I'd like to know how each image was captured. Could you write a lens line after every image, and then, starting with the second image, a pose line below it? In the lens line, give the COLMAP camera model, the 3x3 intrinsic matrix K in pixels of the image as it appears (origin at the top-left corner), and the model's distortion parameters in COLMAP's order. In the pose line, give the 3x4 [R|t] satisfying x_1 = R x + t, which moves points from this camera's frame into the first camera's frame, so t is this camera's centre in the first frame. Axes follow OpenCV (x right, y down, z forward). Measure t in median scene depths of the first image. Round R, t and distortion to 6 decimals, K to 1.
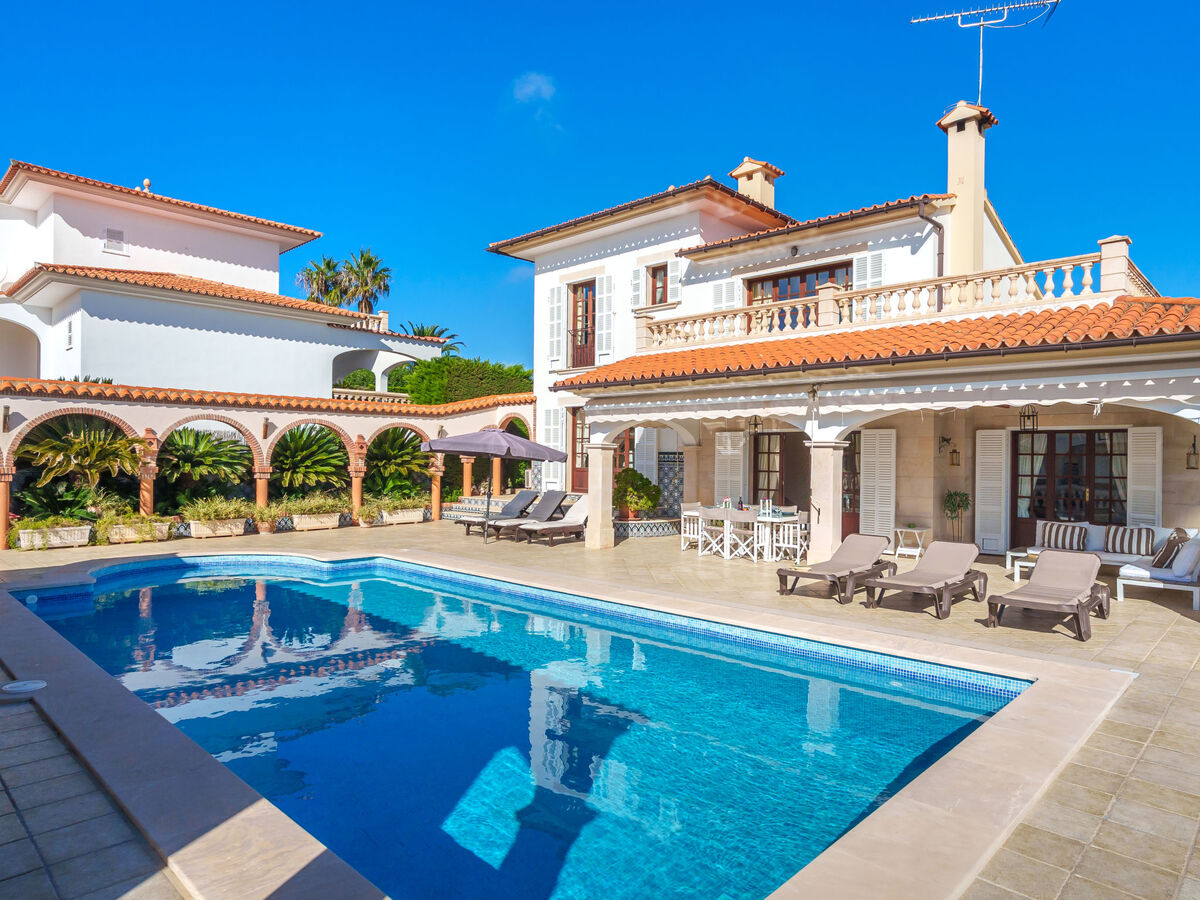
lens RADIAL K [[744.2, 0, 597.9], [0, 744.2, 462.0], [0, 0, 1]] dist [-0.057723, 0.049844]
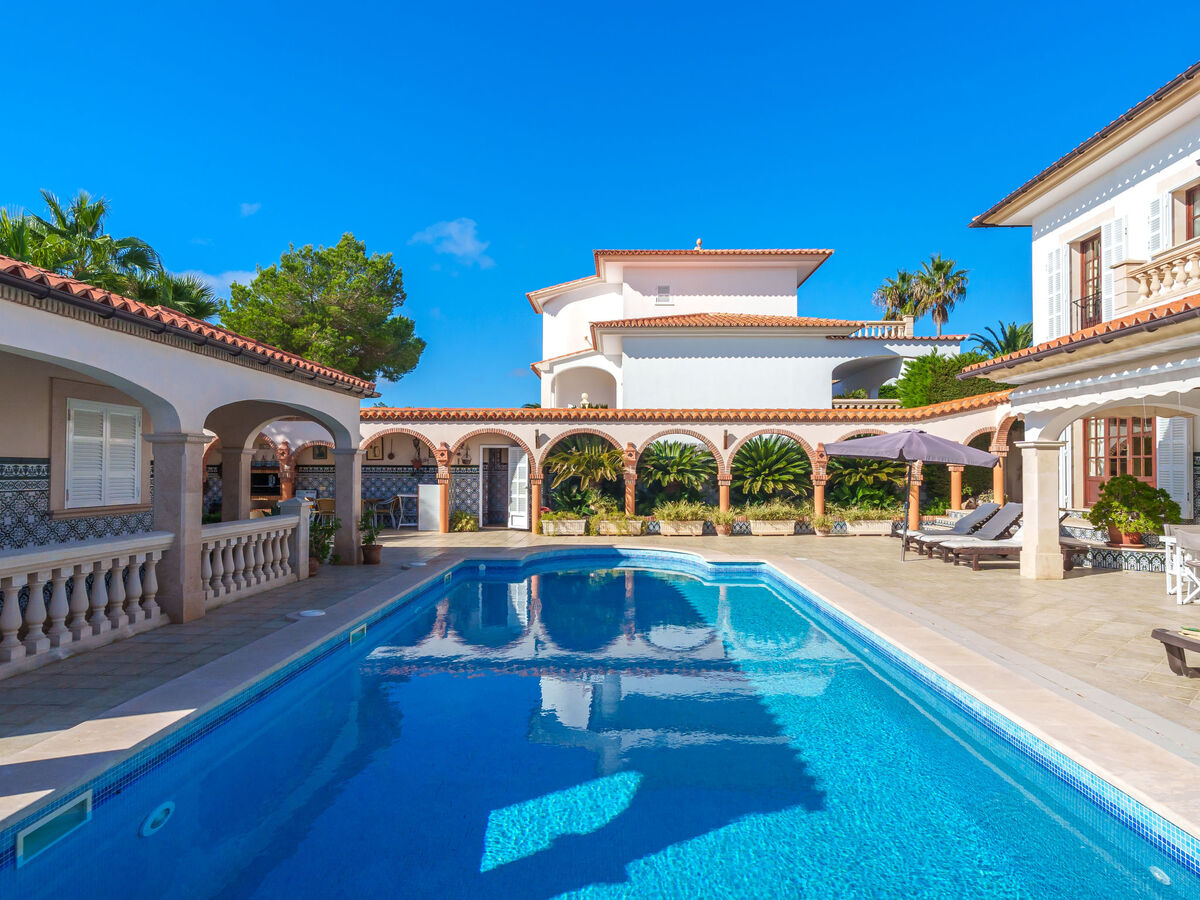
lens RADIAL K [[714.5, 0, 592.4], [0, 714.5, 454.1], [0, 0, 1]] dist [-0.035131, 0.032857]
pose [[0.664278, -0.024135, -0.747096, 0.215848], [-0.001311, 0.999439, -0.033453, 0.012042], [0.747484, 0.023202, 0.663874, 0.154483]]
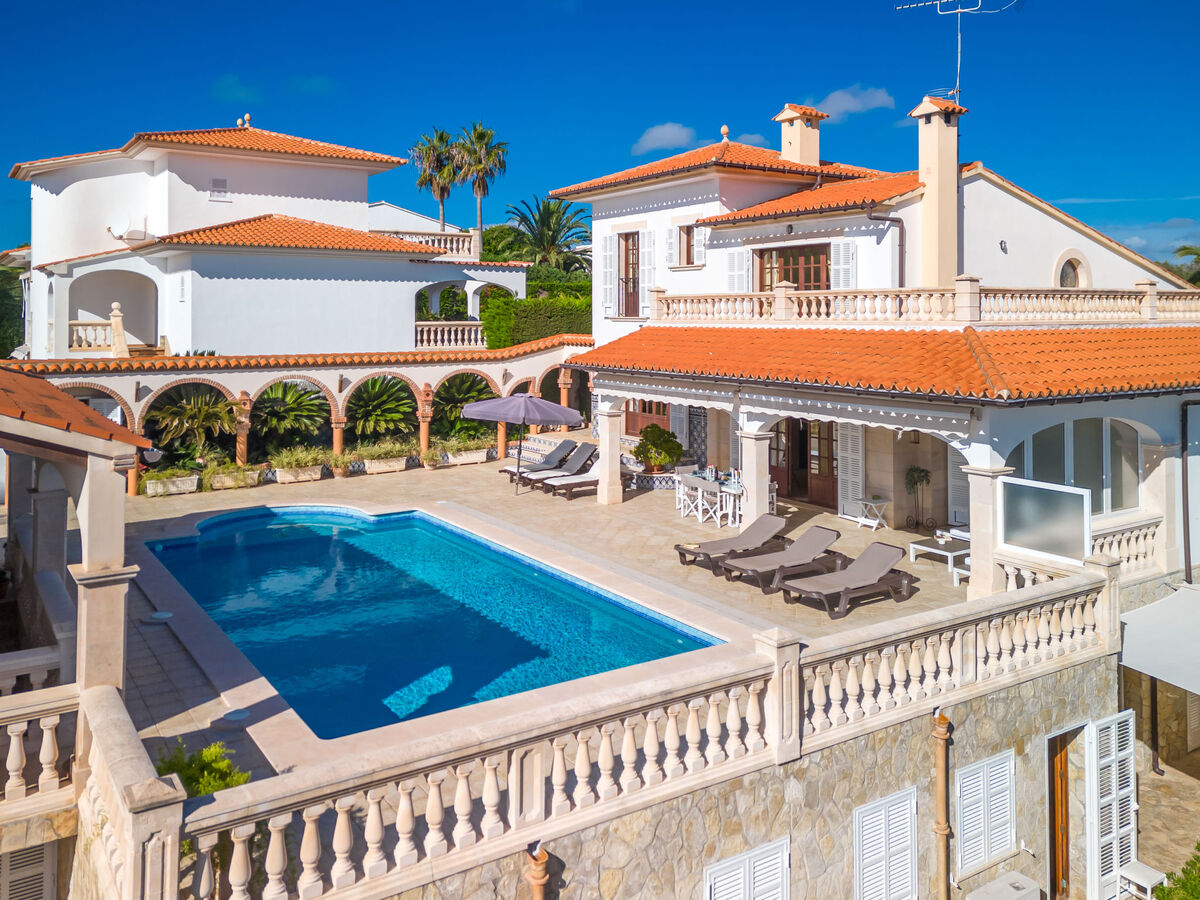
lens RADIAL K [[981.8, 0, 611.4], [0, 981.8, 310.8], [0, 0, 1]] dist [0.091962, -0.152272]
pose [[0.976299, -0.011000, -0.216147, 0.294806], [0.008913, 0.999904, -0.010628, -0.142458], [0.216243, 0.008450, 0.976303, -0.407718]]
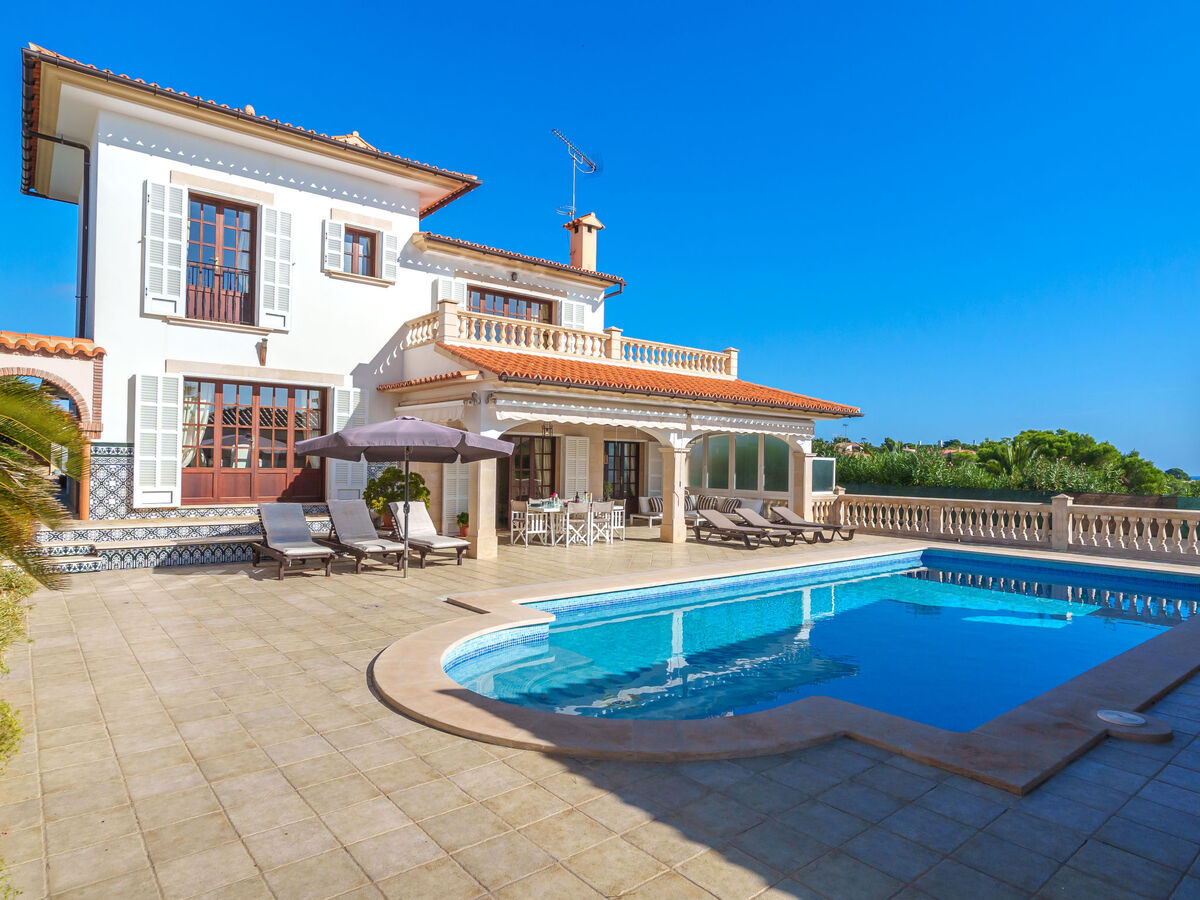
lens RADIAL K [[714.5, 0, 592.4], [0, 714.5, 454.1], [0, 0, 1]] dist [-0.035131, 0.032857]
pose [[0.123964, 0.005988, 0.992269, -0.747281], [-0.008505, 0.999951, -0.004972, -0.005571], [-0.992250, -0.007823, 0.124009, 0.680622]]
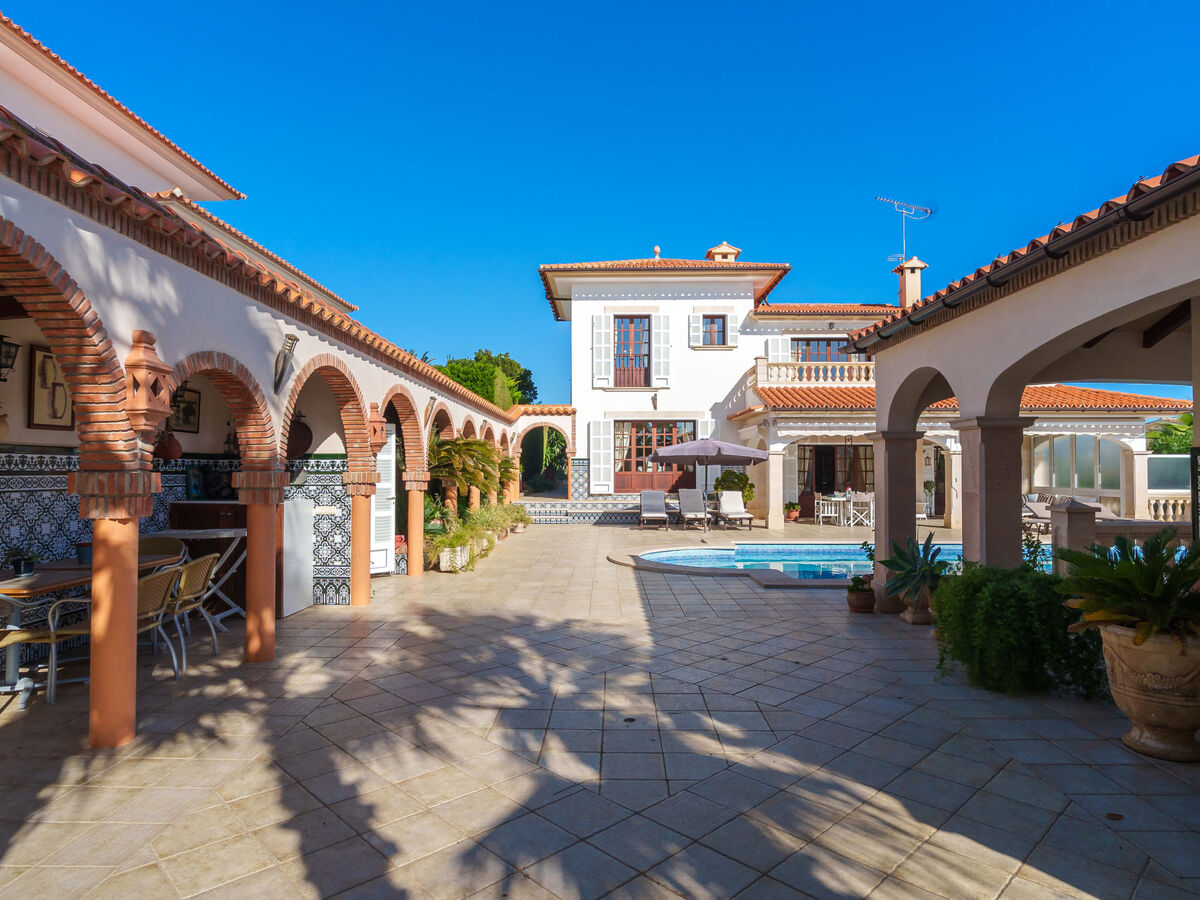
lens RADIAL K [[708.6, 0, 597.5], [0, 708.6, 459.6], [0, 0, 1]] dist [-0.042543, 0.043652]
pose [[0.730599, 0.003411, 0.682798, -0.987799], [0.010317, 0.999818, -0.016035, 0.007262], [-0.682729, 0.018760, 0.730431, 0.252311]]
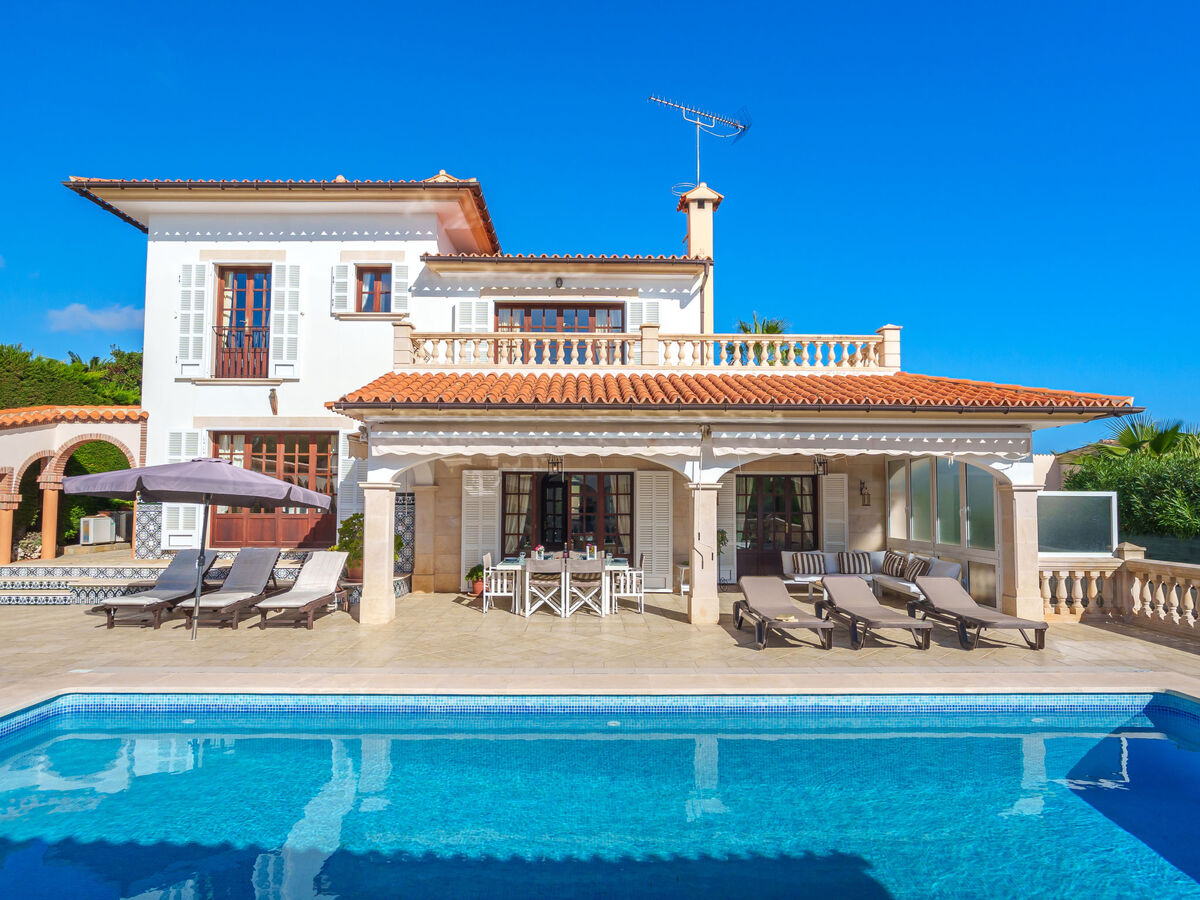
lens RADIAL K [[708.6, 0, 597.5], [0, 708.6, 459.6], [0, 0, 1]] dist [-0.042543, 0.043652]
pose [[0.710882, 0.033190, 0.702527, -0.306224], [0.007069, 0.998498, -0.054327, -0.006455], [-0.703275, 0.043586, 0.709580, 0.299366]]
